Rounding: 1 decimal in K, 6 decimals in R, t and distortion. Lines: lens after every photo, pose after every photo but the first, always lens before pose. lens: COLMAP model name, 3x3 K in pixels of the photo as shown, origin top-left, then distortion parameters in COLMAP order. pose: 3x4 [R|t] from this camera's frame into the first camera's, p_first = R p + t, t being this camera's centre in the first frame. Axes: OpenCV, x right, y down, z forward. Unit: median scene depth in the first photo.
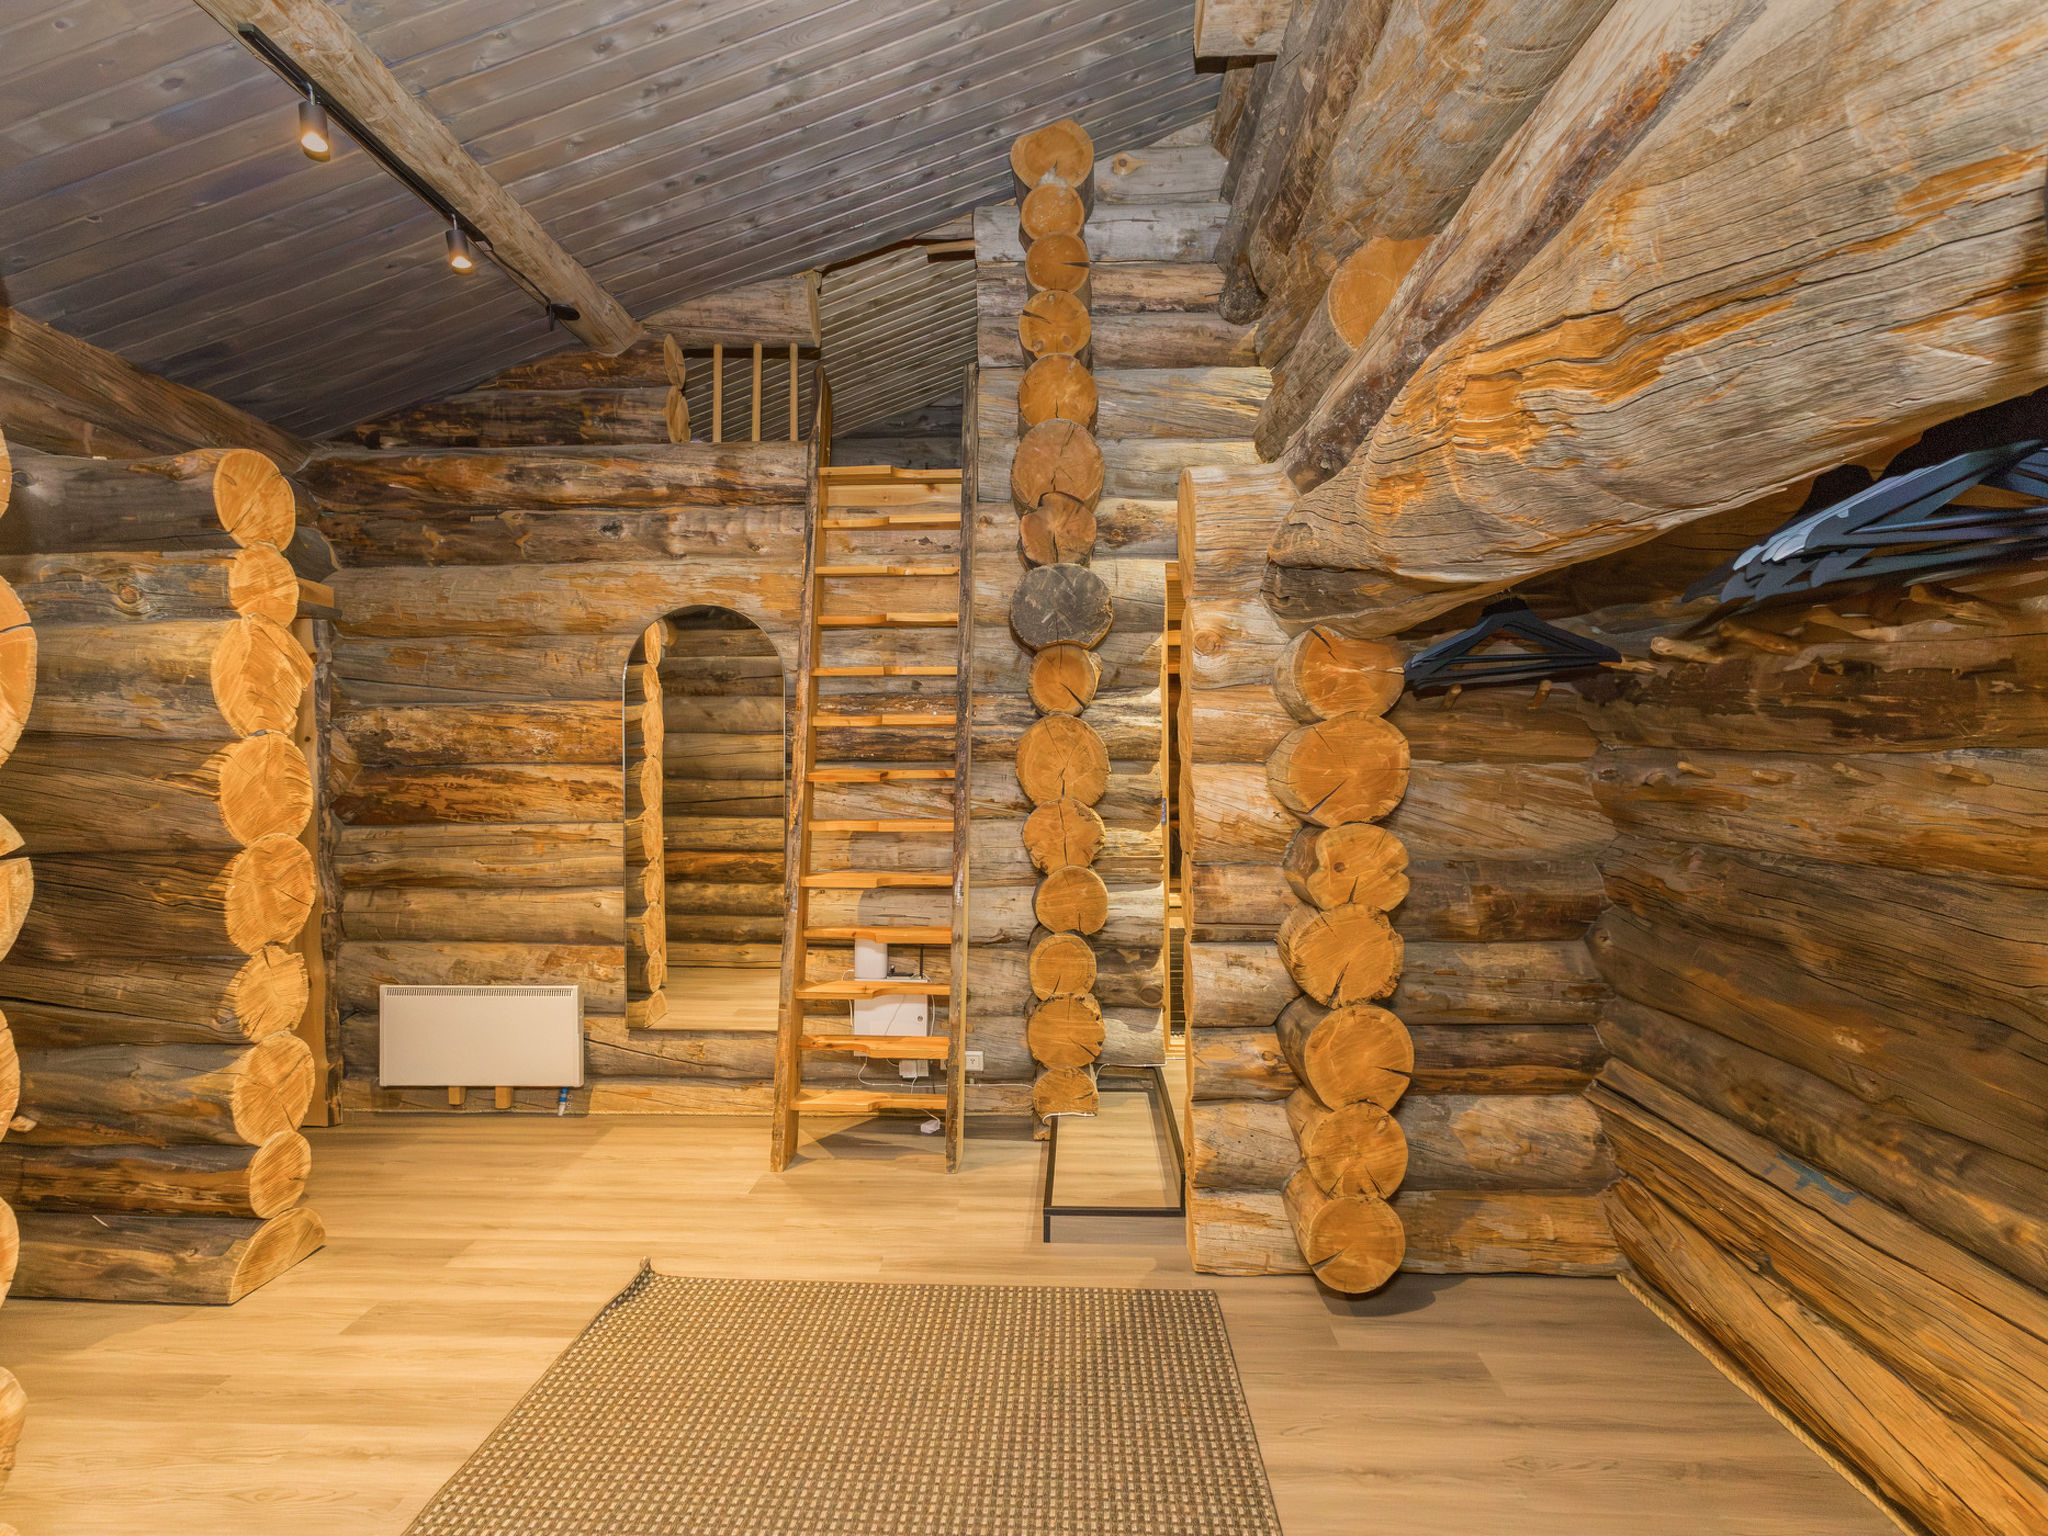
lens RADIAL K [[1064.4, 0, 1017.7], [0, 1064.4, 761.6], [0, 0, 1]] dist [0.005694, 0.001425]
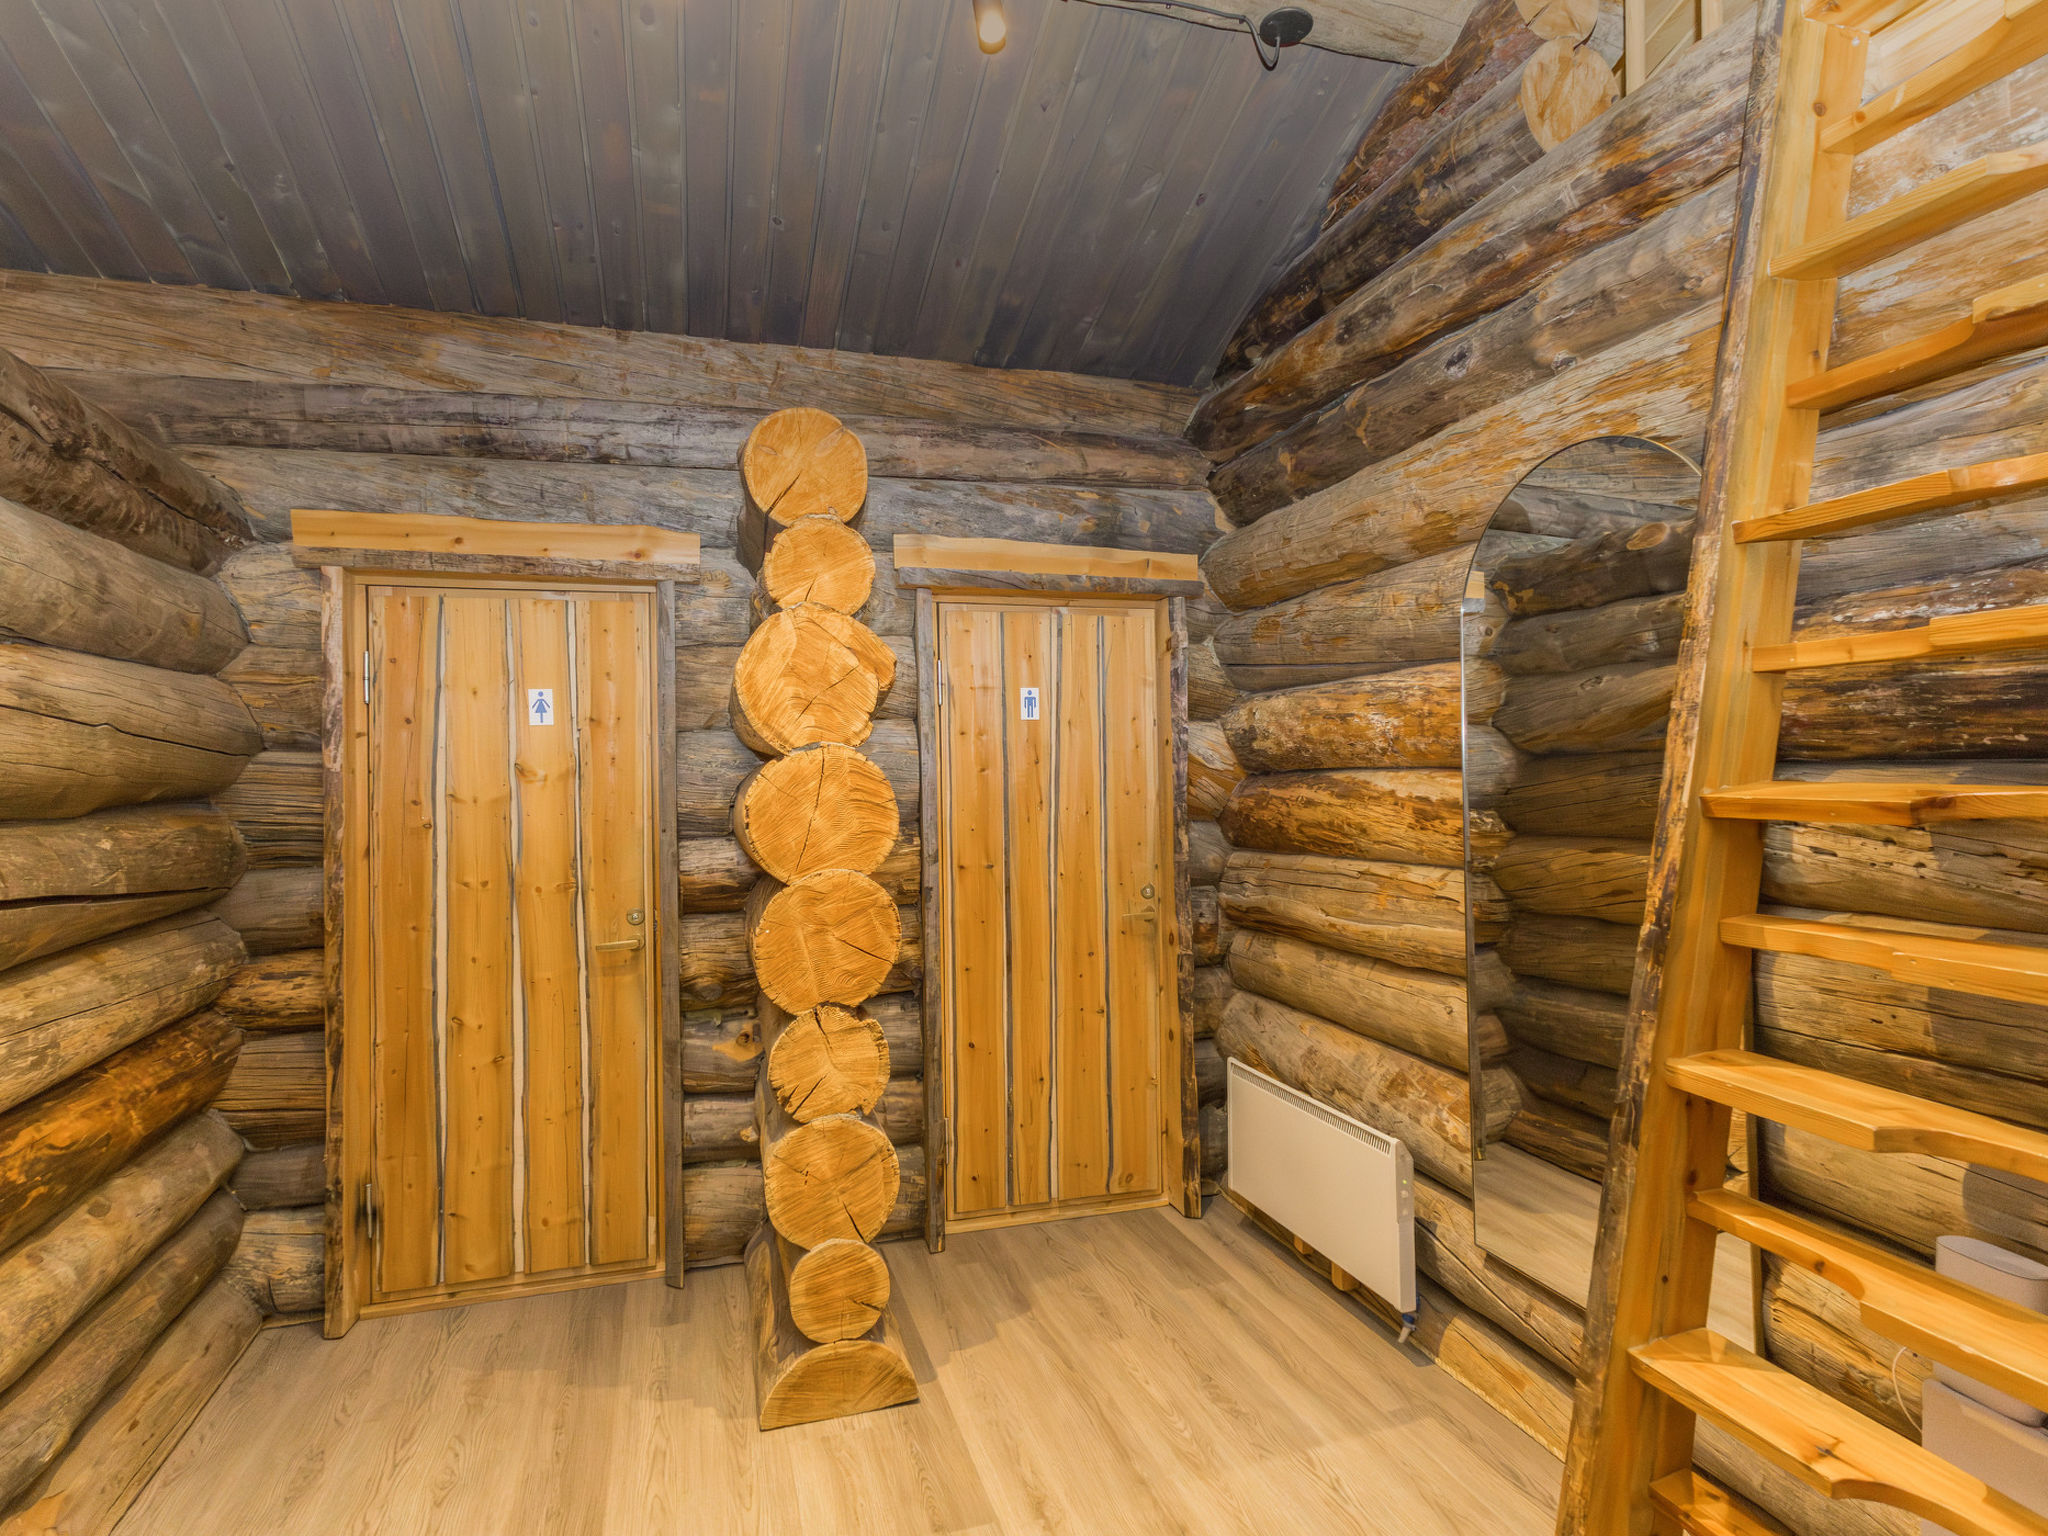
lens RADIAL K [[1064.4, 0, 1017.7], [0, 1064.4, 761.6], [0, 0, 1]] dist [0.005694, 0.001425]
pose [[0.332464, -0.011887, -0.943041, 0.079968], [0.024330, 0.999696, -0.004024, -0.005251], [0.942802, -0.021606, 0.332652, 0.582780]]
